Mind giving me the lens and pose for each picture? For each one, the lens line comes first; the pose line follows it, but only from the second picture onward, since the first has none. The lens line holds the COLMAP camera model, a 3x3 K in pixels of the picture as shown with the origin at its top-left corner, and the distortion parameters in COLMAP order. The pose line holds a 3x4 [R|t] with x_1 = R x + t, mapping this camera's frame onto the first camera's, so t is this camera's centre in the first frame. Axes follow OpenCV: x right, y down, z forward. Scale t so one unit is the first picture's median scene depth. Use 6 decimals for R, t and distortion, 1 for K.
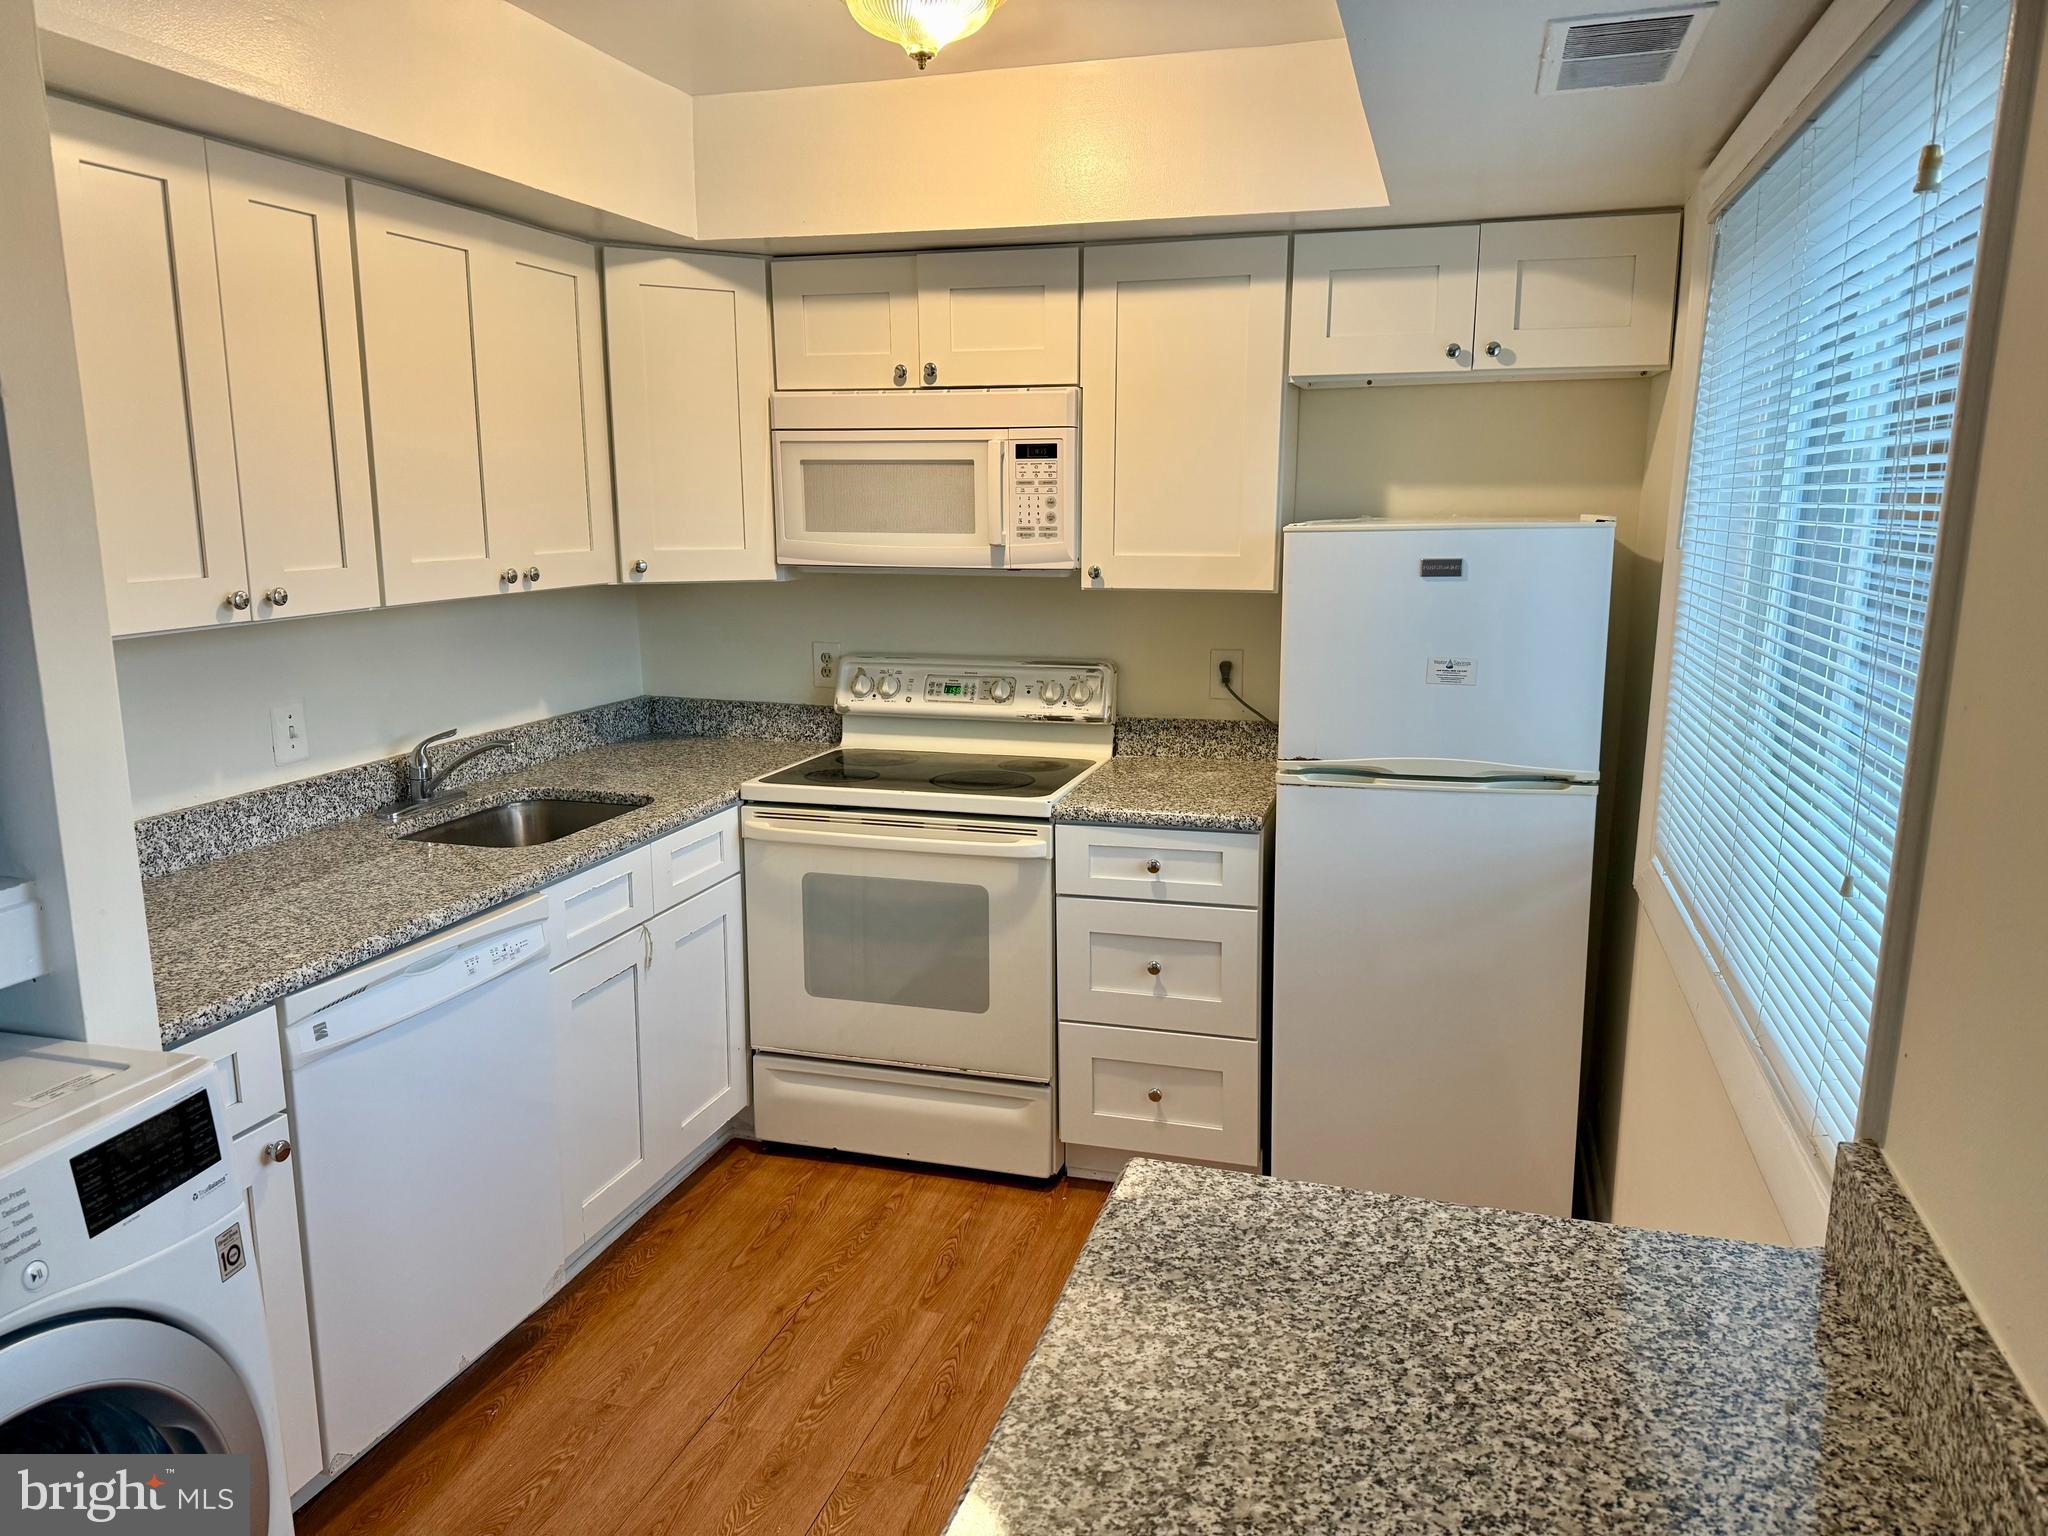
lens RADIAL K [[1438.0, 0, 1014.6], [0, 1438.0, 769.1], [0, 0, 1]] dist [0.043001, -0.049226]
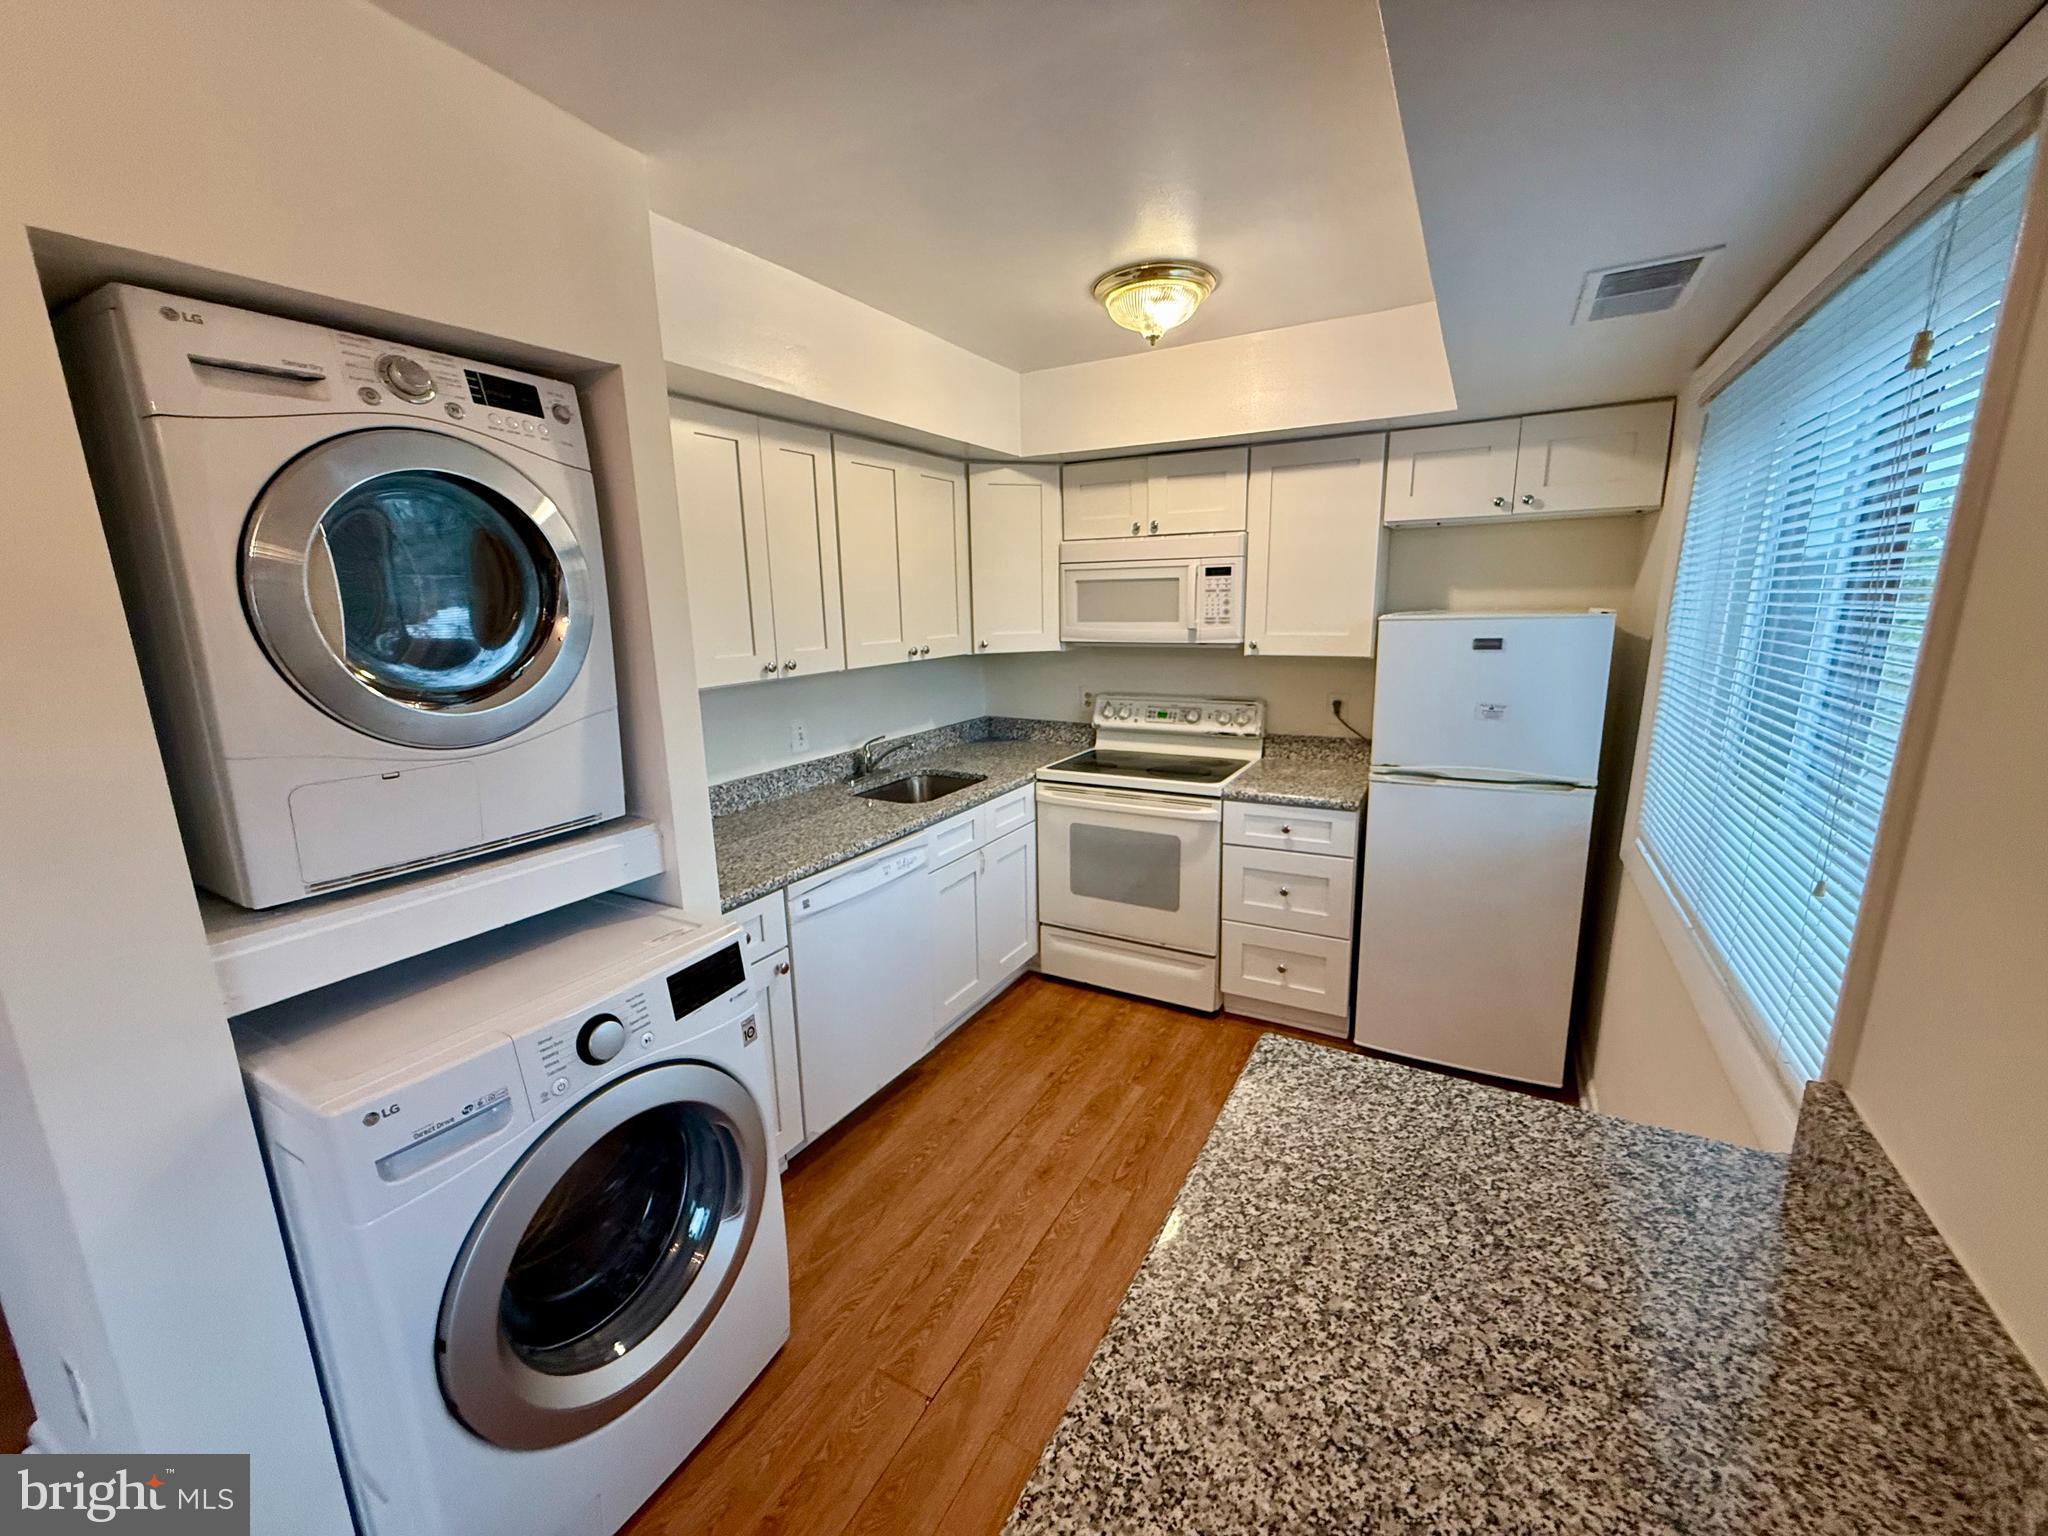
lens RADIAL K [[816.1, 0, 1016.9], [0, 816.1, 769.6], [0, 0, 1]] dist [-0.000139, 0.000207]
pose [[0.975034, 0.027786, -0.220311, 0.006770], [-0.023106, 0.999450, 0.023793, -0.033895], [0.220851, -0.018108, 0.975139, 0.095378]]
